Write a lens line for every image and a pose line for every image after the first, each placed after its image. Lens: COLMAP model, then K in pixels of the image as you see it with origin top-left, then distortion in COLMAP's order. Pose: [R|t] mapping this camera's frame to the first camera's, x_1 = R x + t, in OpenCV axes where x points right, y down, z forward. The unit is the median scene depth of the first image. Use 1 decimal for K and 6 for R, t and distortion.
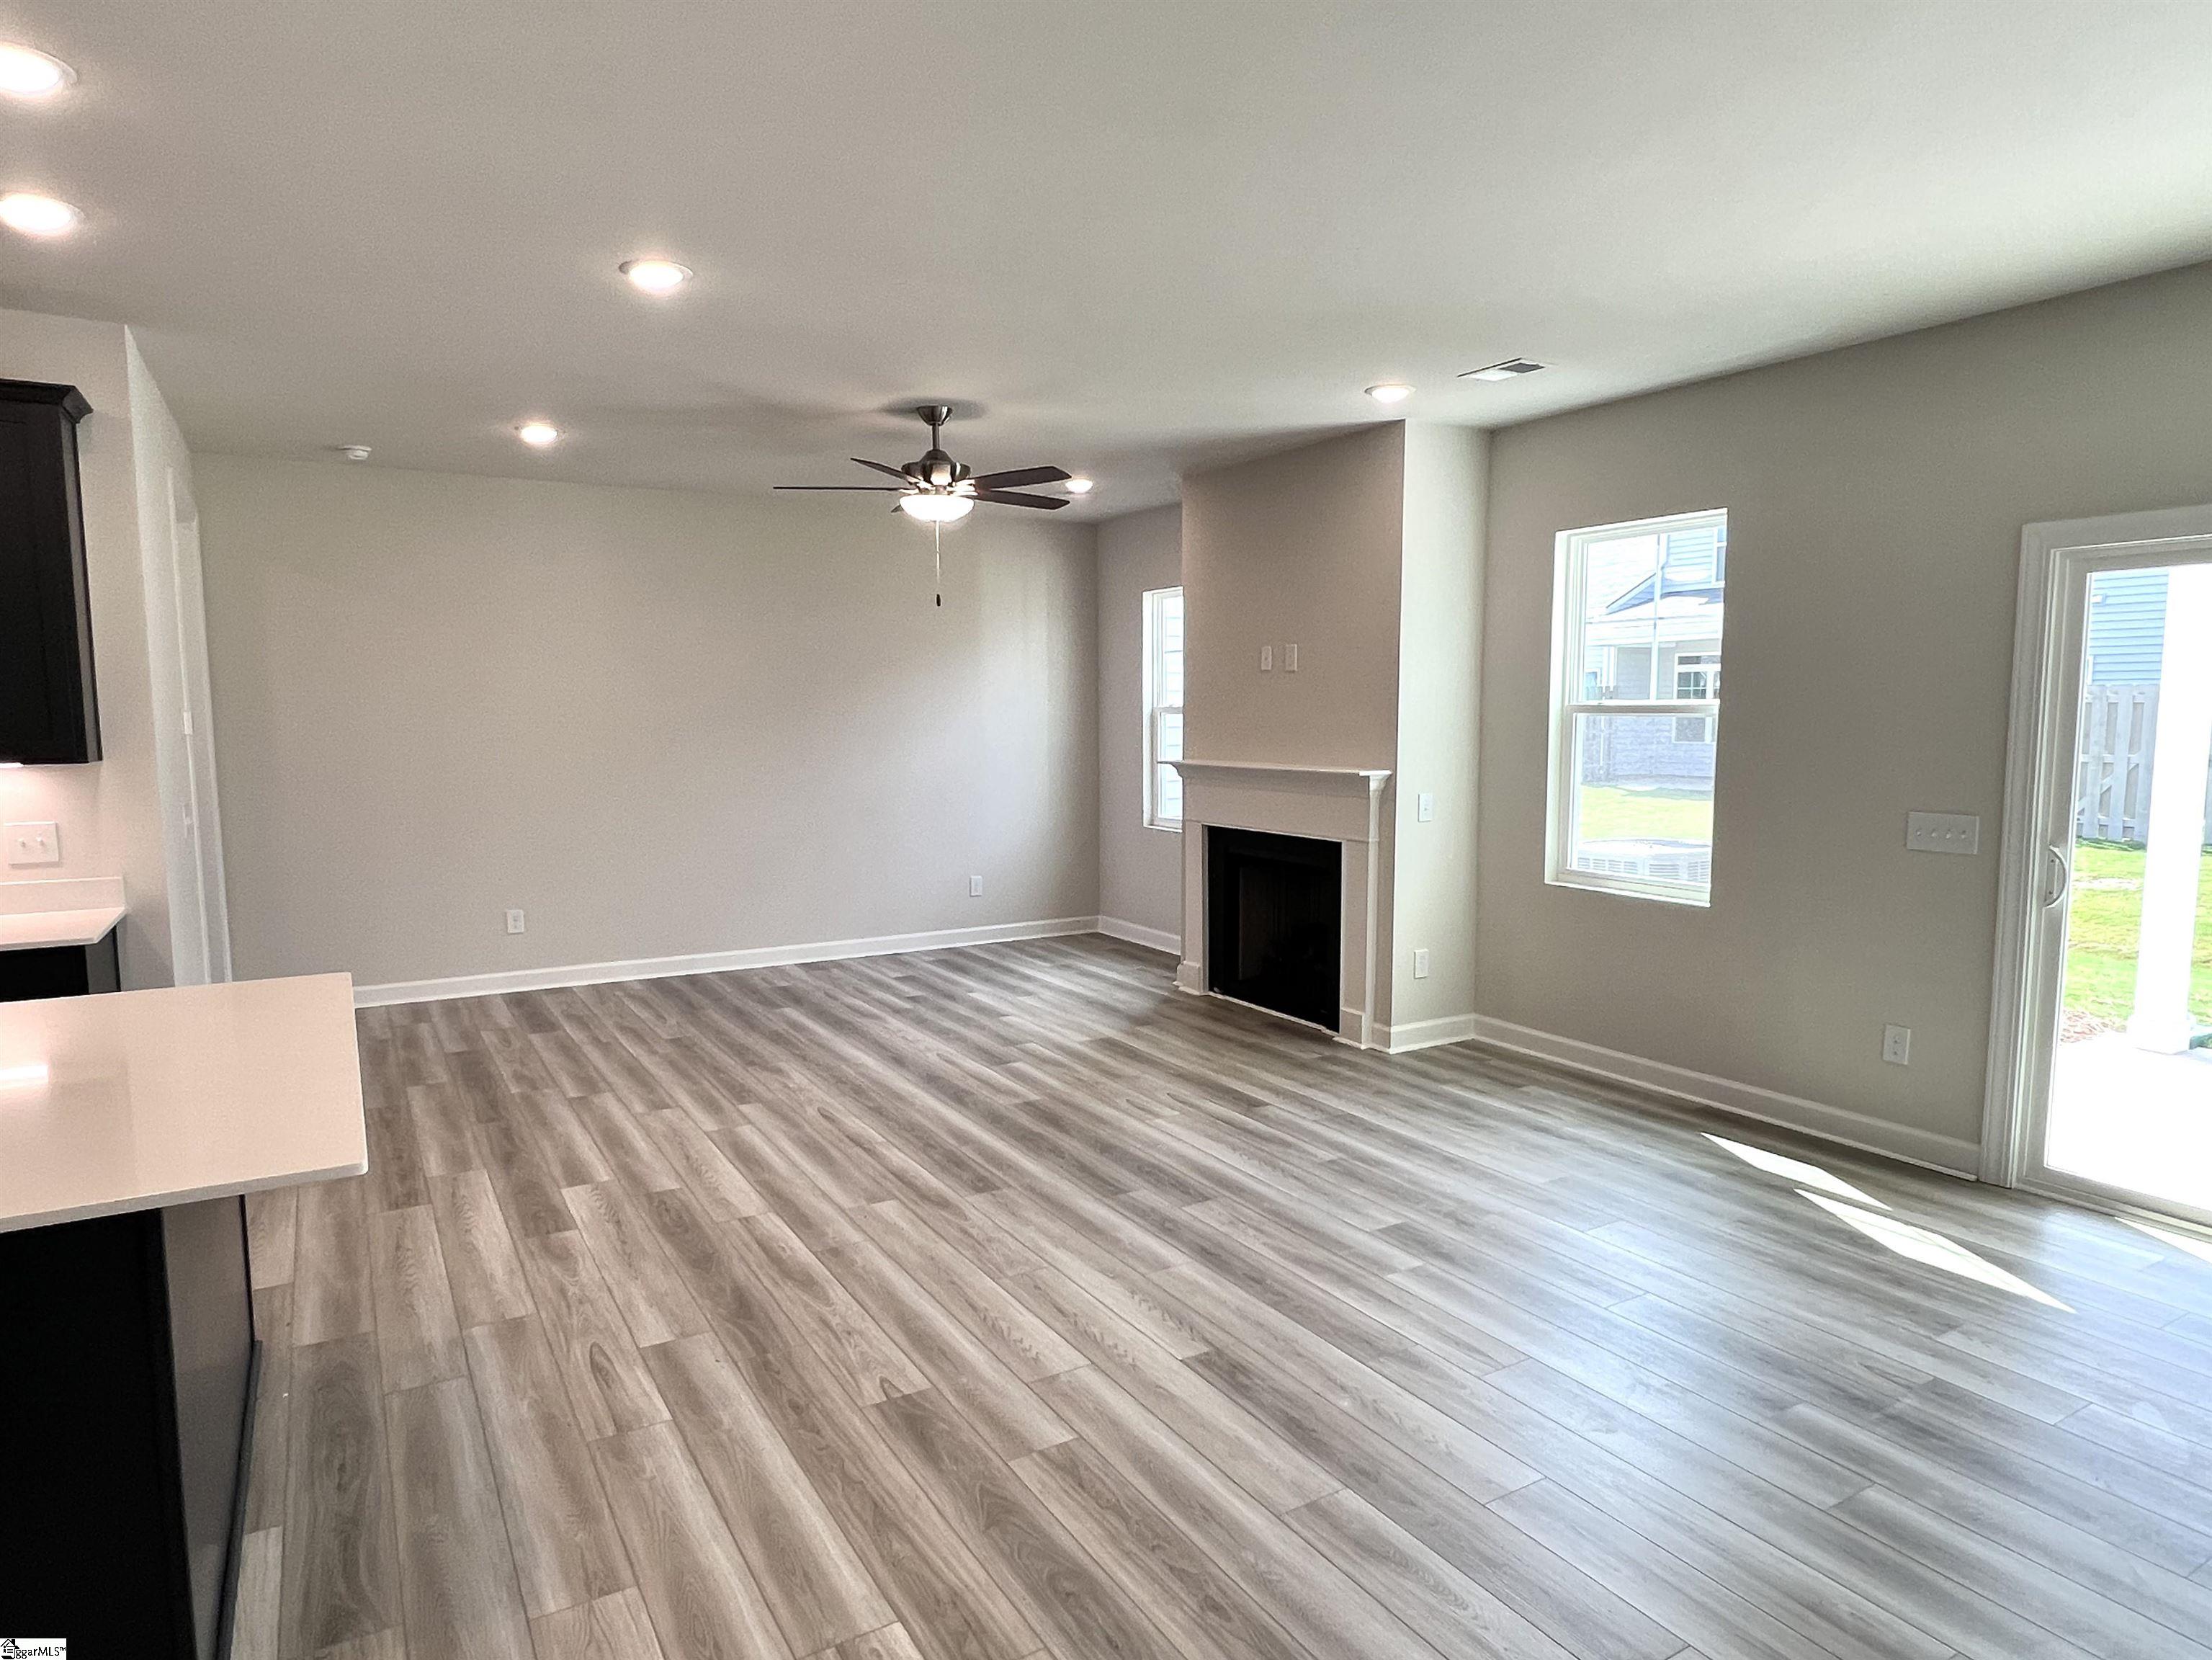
lens RADIAL K [[1303.3, 0, 1099.9], [0, 1303.3, 837.0], [0, 0, 1]] dist [-0.003767, -0.000952]
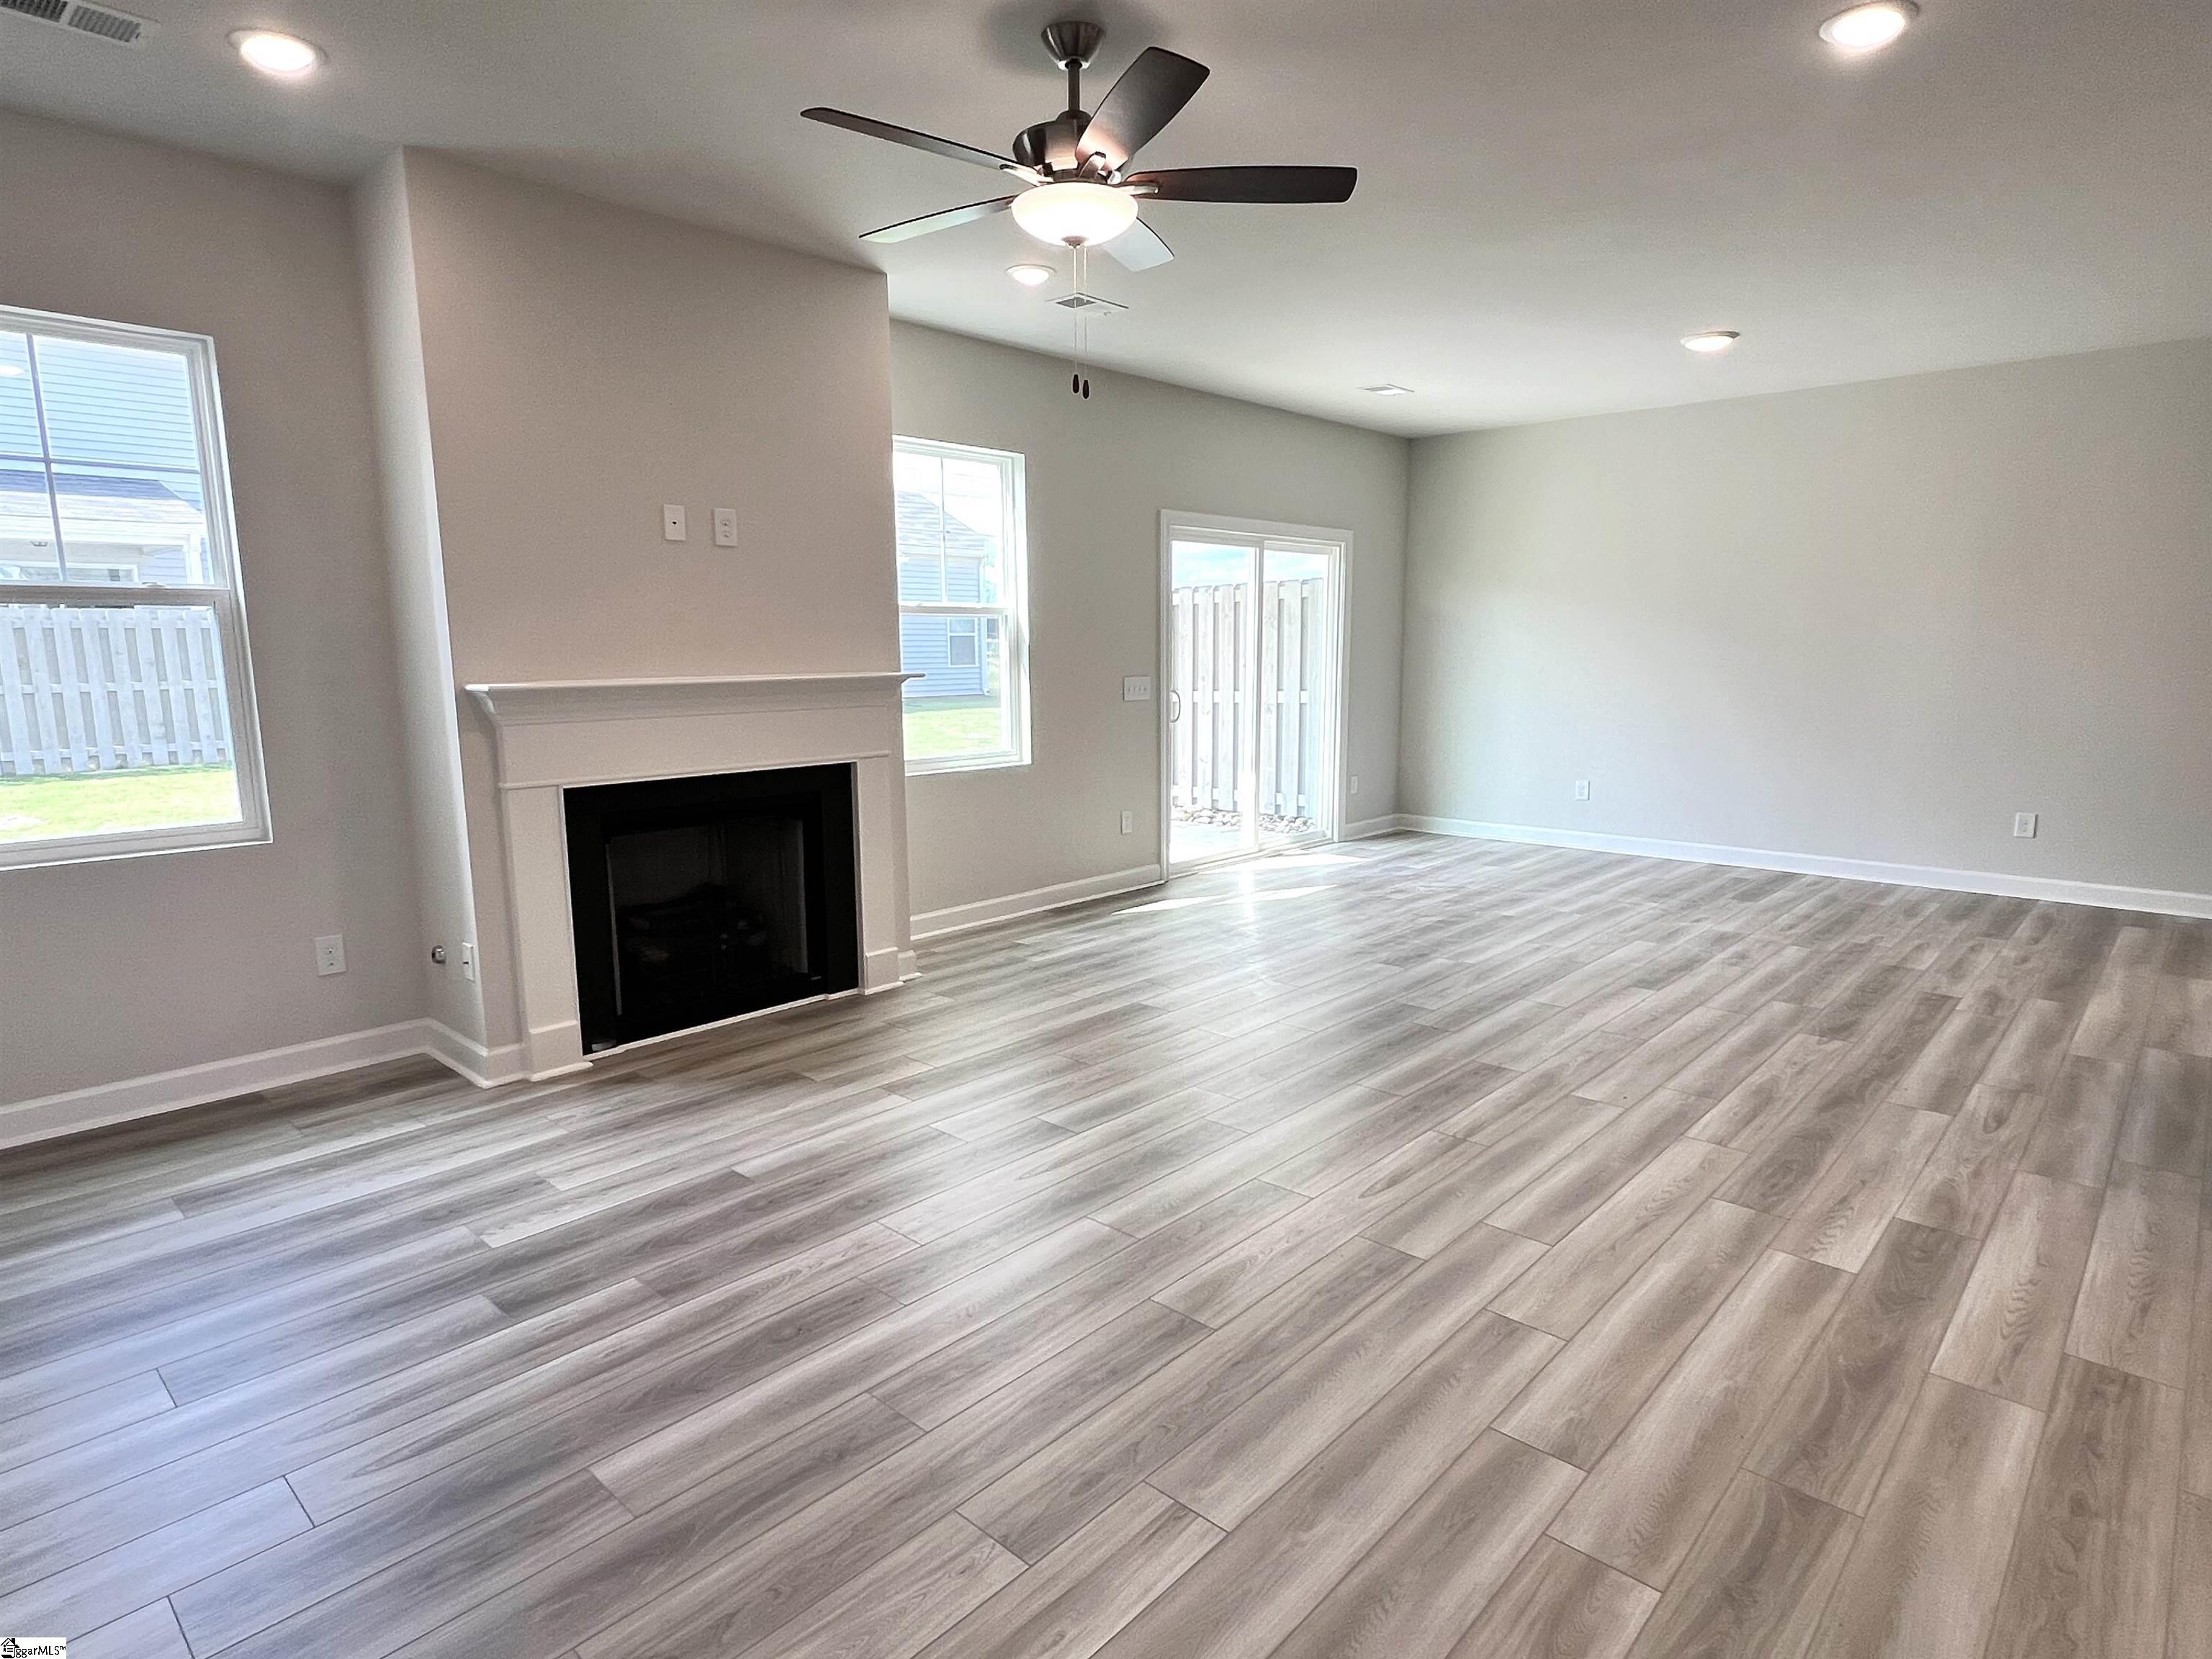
lens RADIAL K [[1223.9, 0, 1104.1], [0, 1223.9, 834.7], [0, 0, 1]] dist [-0.002406, 0.002345]
pose [[-0.283609, -0.146036, 0.947755, -0.847121], [0.099386, 0.978537, 0.180520, -0.105316], [-0.953776, 0.145391, -0.263008, 1.460727]]
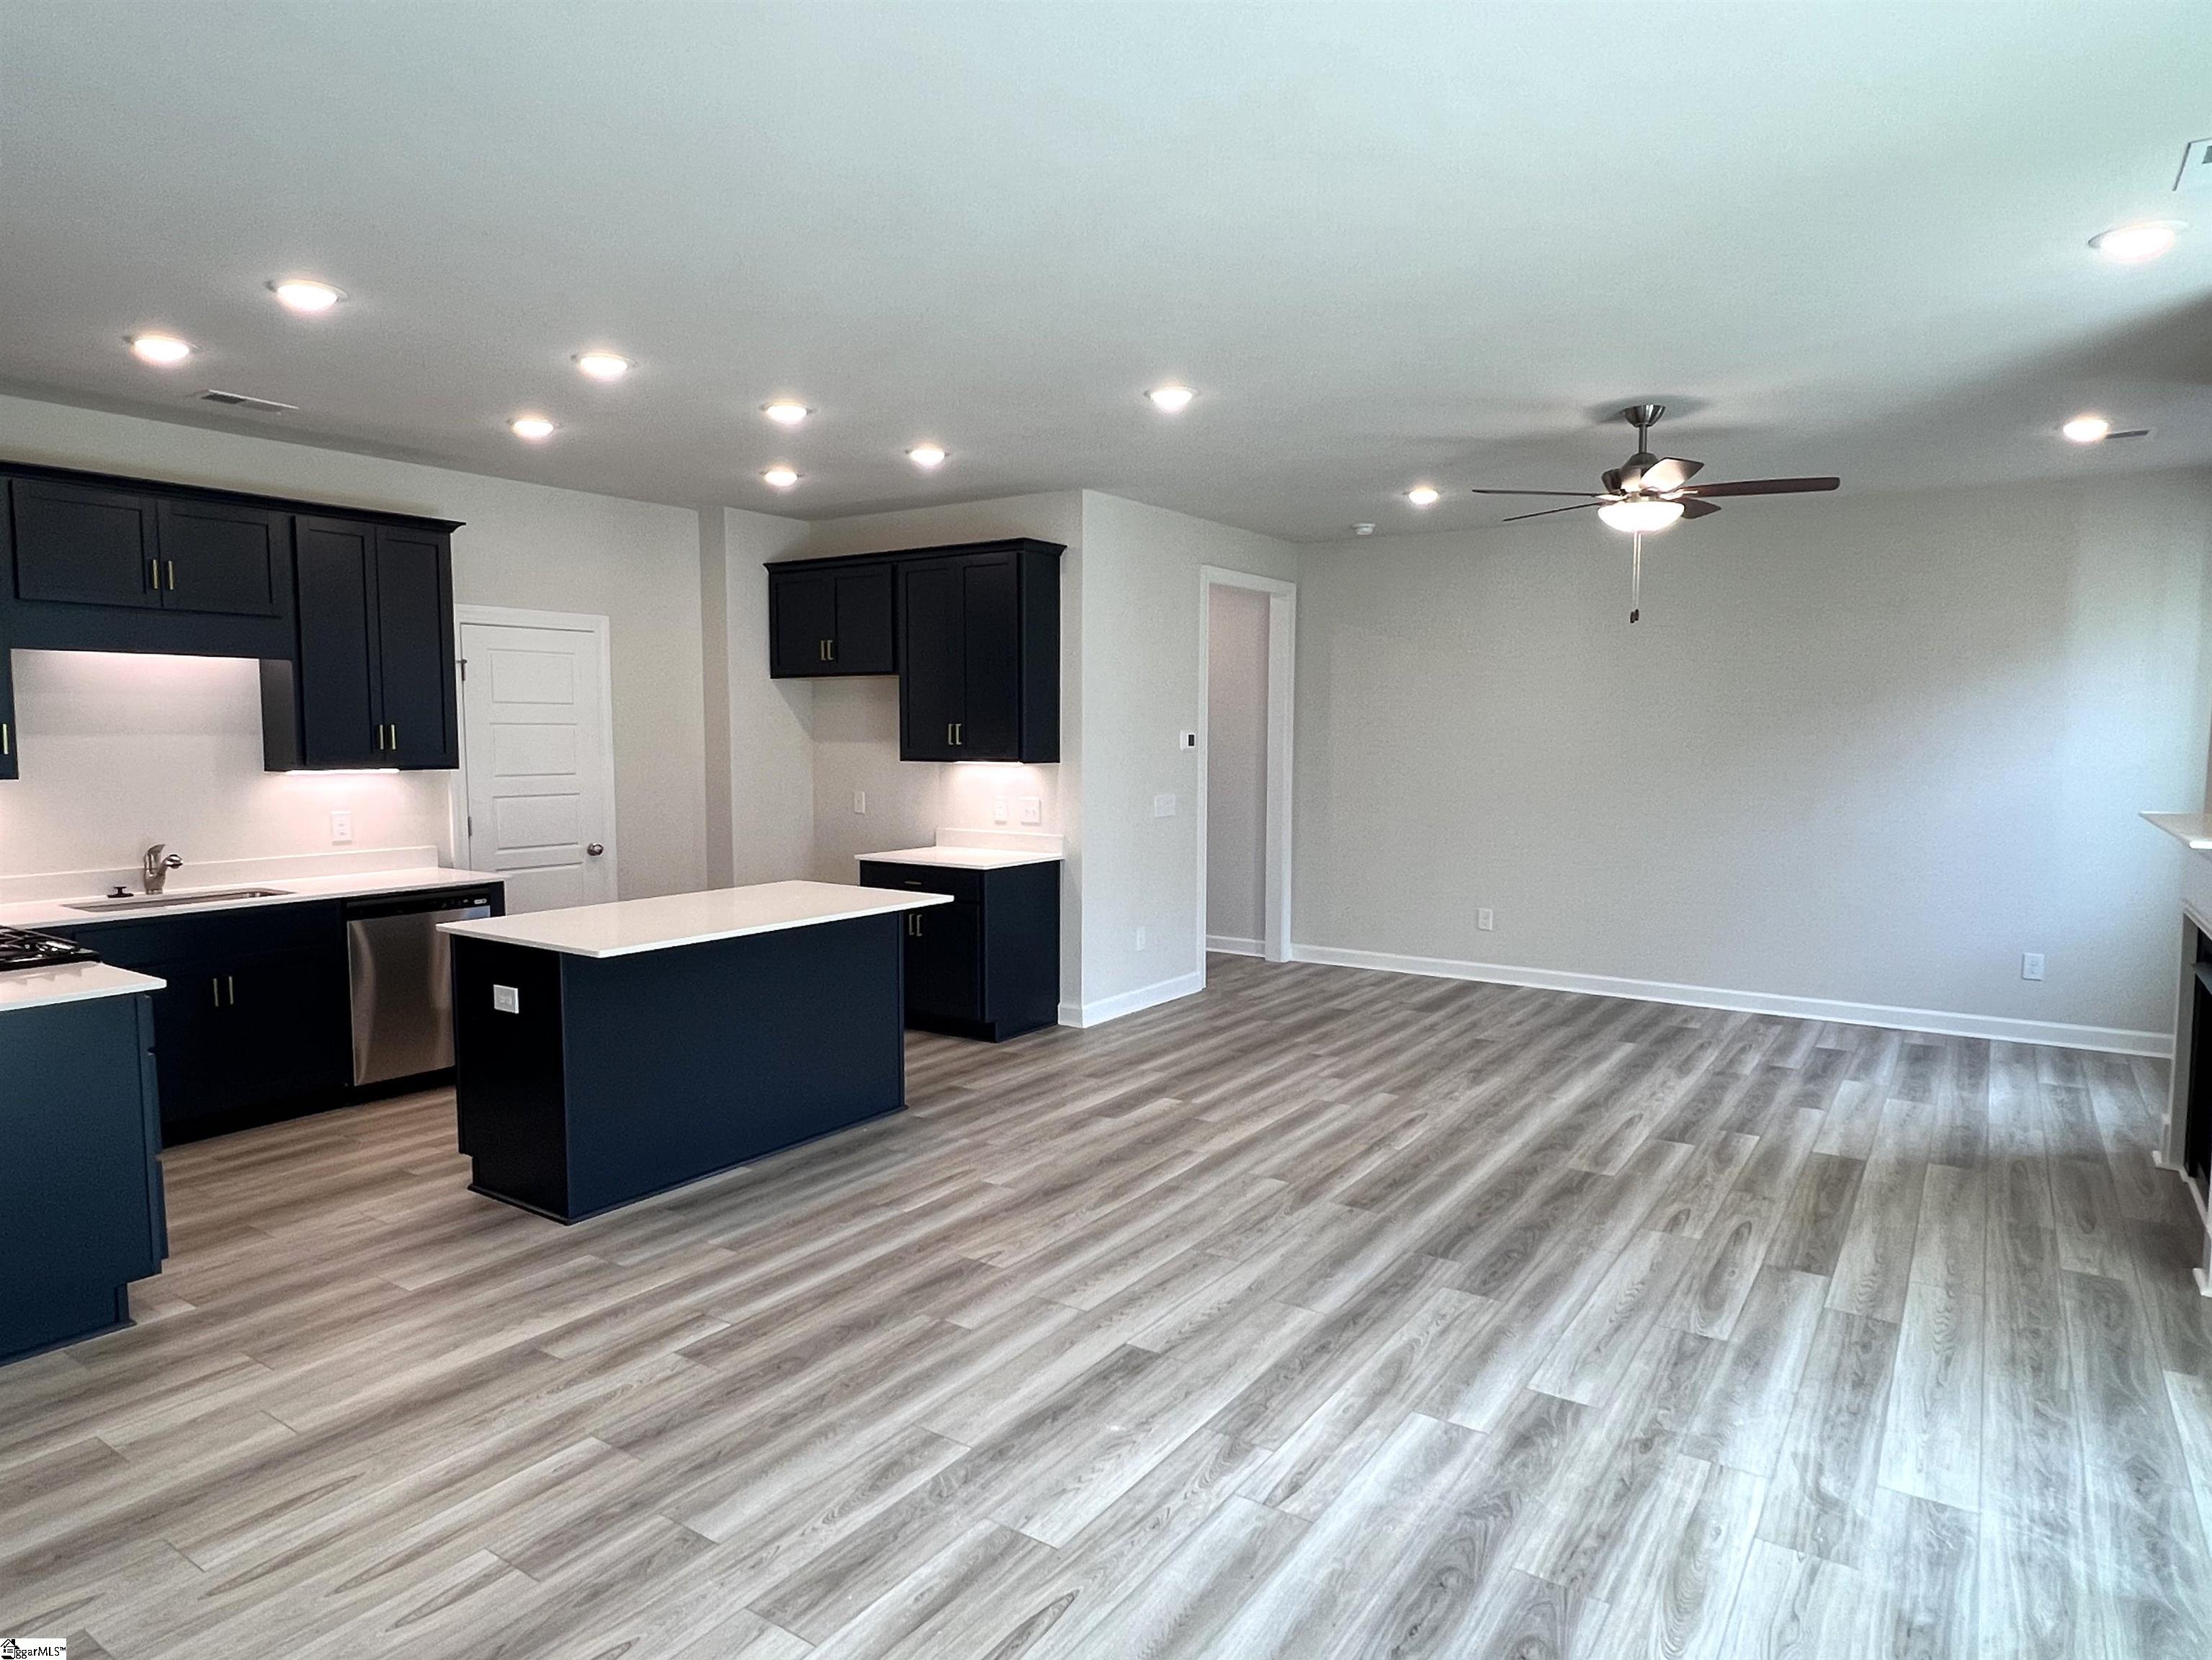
lens RADIAL K [[1303.3, 0, 1108.0], [0, 1303.3, 846.0], [0, 0, 1]] dist [-0.003767, -0.000952]
pose [[0.426560, 0.084708, -0.900484, 0.698116], [-0.092170, 0.994493, 0.049890, -0.040670], [0.899751, 0.061717, 0.432018, 0.353470]]
